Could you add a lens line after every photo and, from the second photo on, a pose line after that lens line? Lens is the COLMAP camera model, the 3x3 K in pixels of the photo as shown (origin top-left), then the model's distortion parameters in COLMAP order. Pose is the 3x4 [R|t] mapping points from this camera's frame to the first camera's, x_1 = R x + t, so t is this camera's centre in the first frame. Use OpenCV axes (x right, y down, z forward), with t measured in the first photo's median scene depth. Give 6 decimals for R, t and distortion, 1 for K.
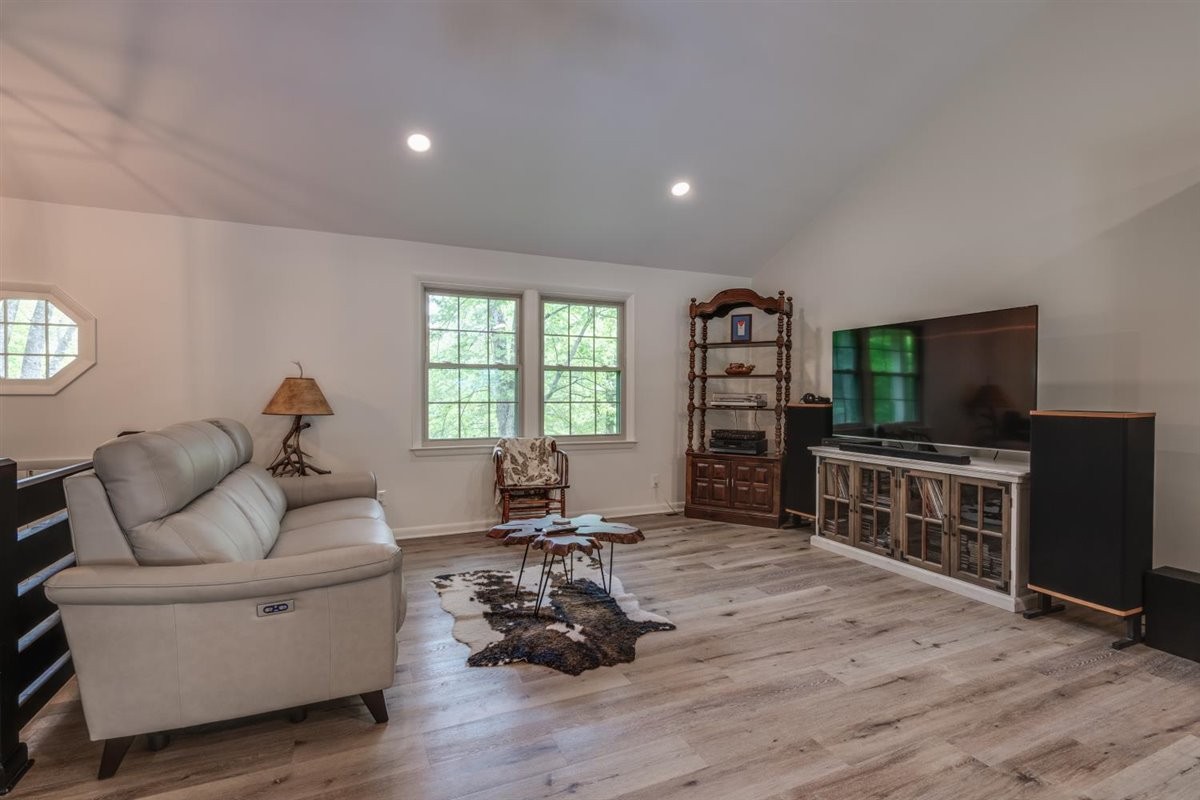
lens RADIAL K [[559.4, 0, 599.0], [0, 559.4, 397.2], [0, 0, 1]] dist [-0.000557, 0.000416]
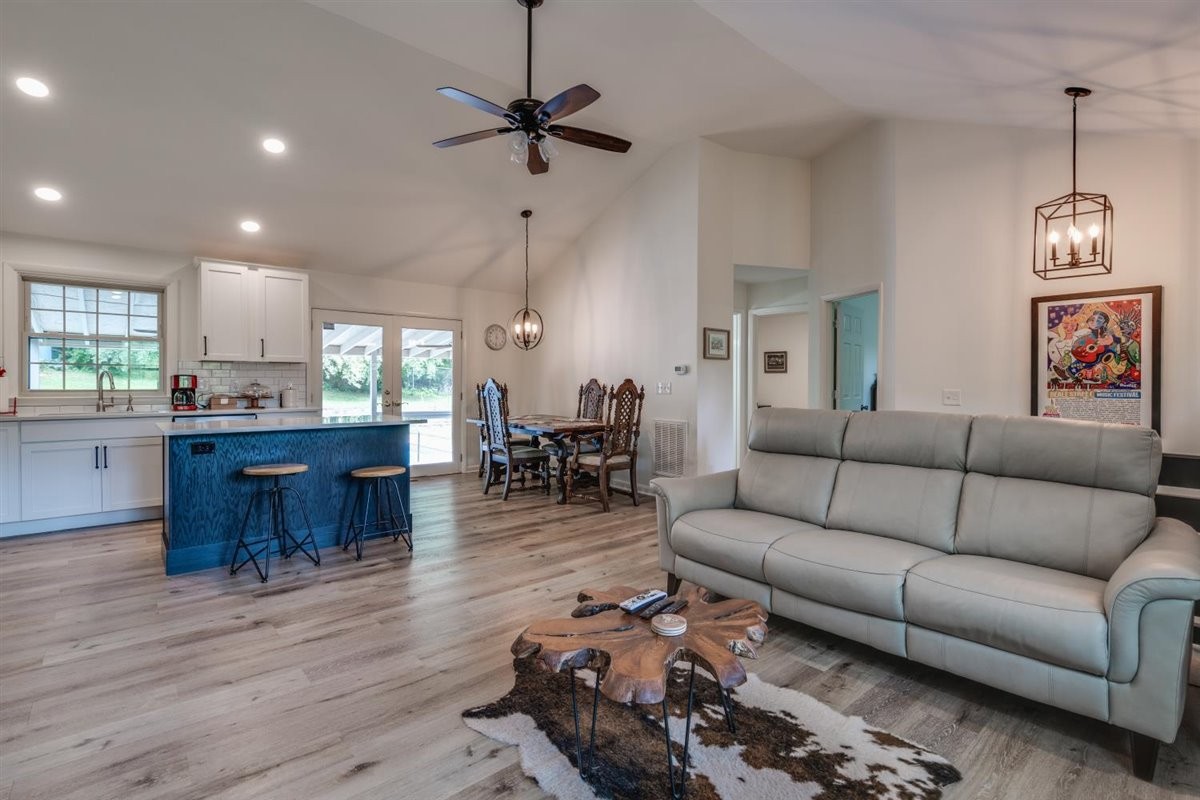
lens RADIAL K [[559.4, 0, 602.2], [0, 559.4, 392.6], [0, 0, 1]] dist [-0.000557, 0.000416]
pose [[-0.957673, 0.002289, -0.287851, 0.155808], [-0.004279, 0.999745, 0.022184, -0.011183], [0.287828, 0.022477, -0.957418, 1.579555]]
